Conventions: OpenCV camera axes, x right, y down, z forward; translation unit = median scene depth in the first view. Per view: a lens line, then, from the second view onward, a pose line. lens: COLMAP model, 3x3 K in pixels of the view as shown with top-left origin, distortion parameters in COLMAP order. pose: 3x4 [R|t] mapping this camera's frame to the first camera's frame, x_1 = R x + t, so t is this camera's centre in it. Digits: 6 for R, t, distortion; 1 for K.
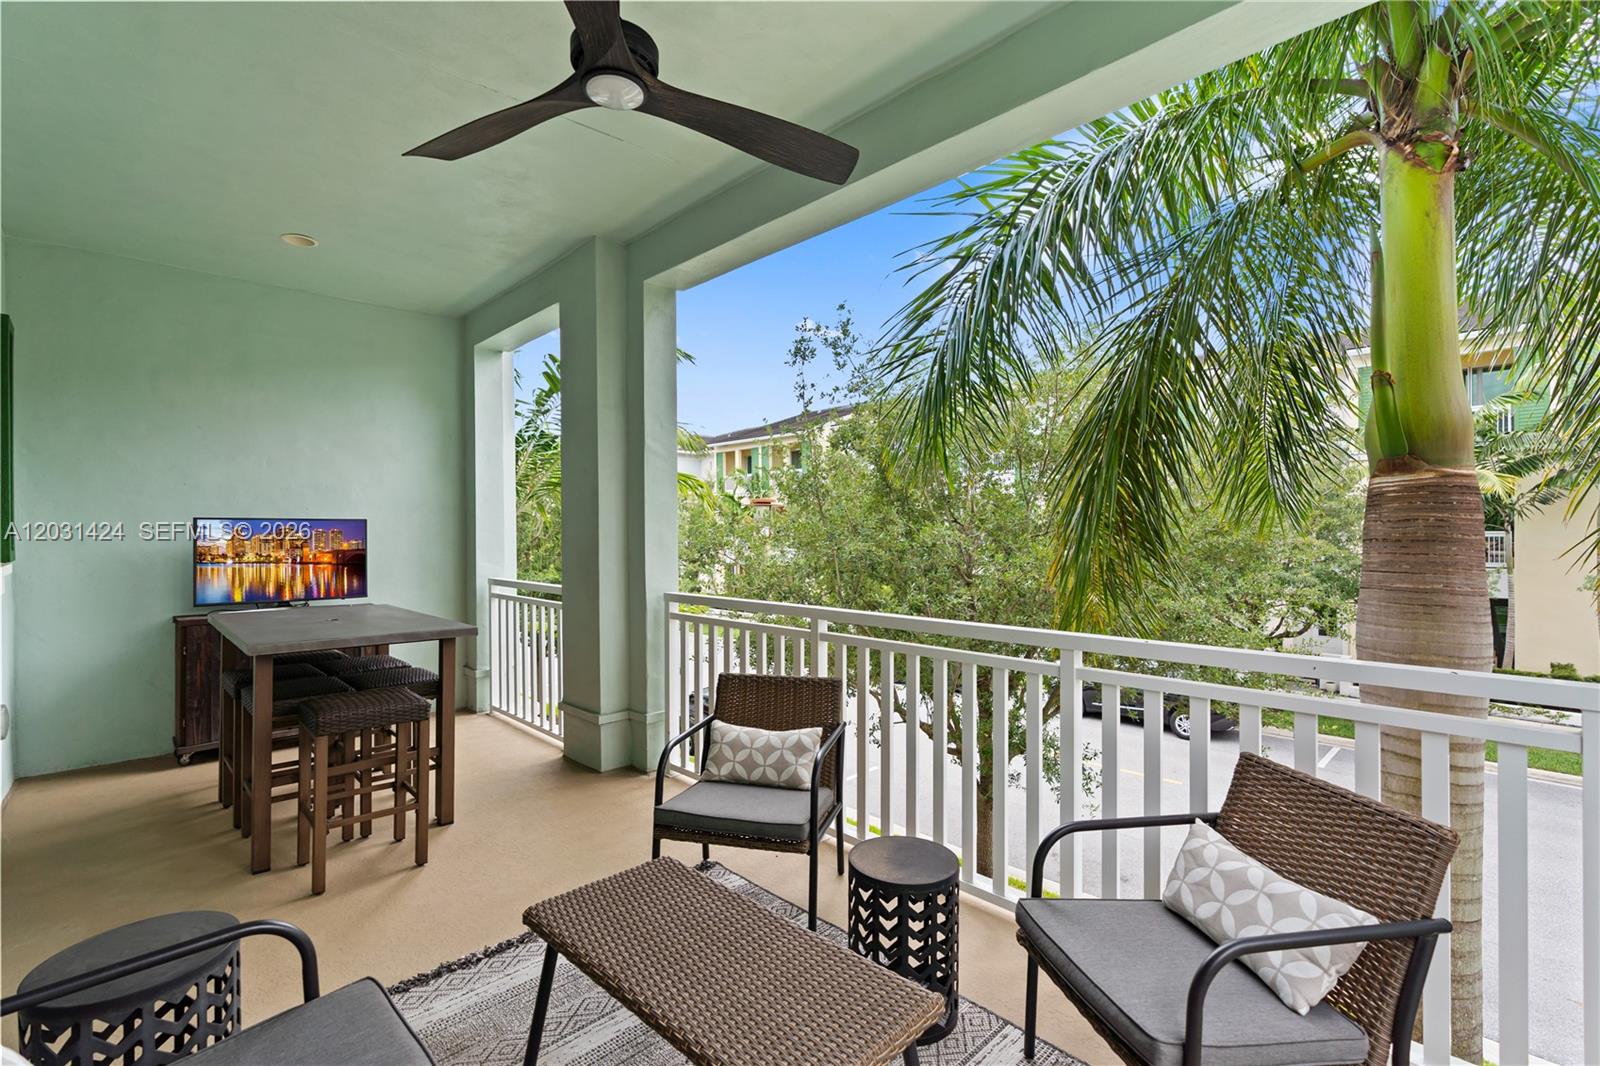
lens RADIAL K [[732.3, 0, 800.0], [0, 732.3, 533.0], [0, 0, 1]] dist [-0.001615, -0.000381]
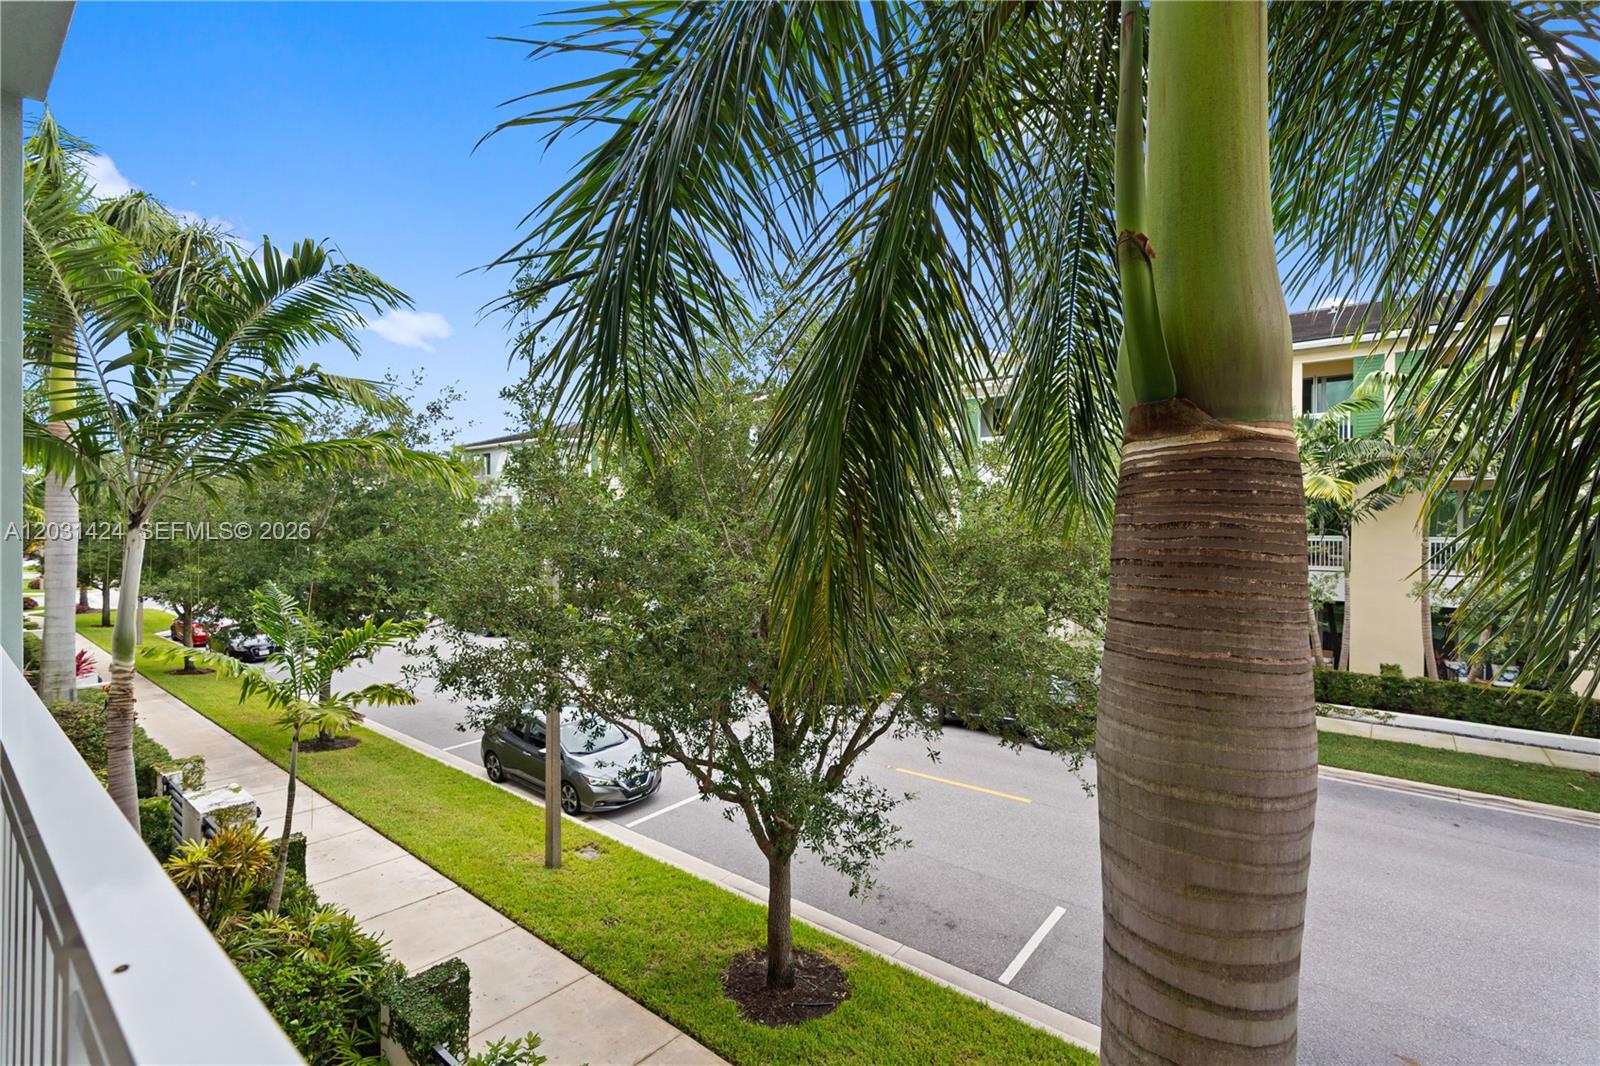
lens RADIAL K [[719.4, 0, 805.4], [0, 719.4, 531.4], [0, 0, 1]] dist [-0.010580, -0.000068]
pose [[0.992412, 0.013473, 0.122217, 0.096884], [-0.014092, 0.999892, 0.004202, -0.002100], [-0.122147, -0.005892, 0.992495, 0.100365]]
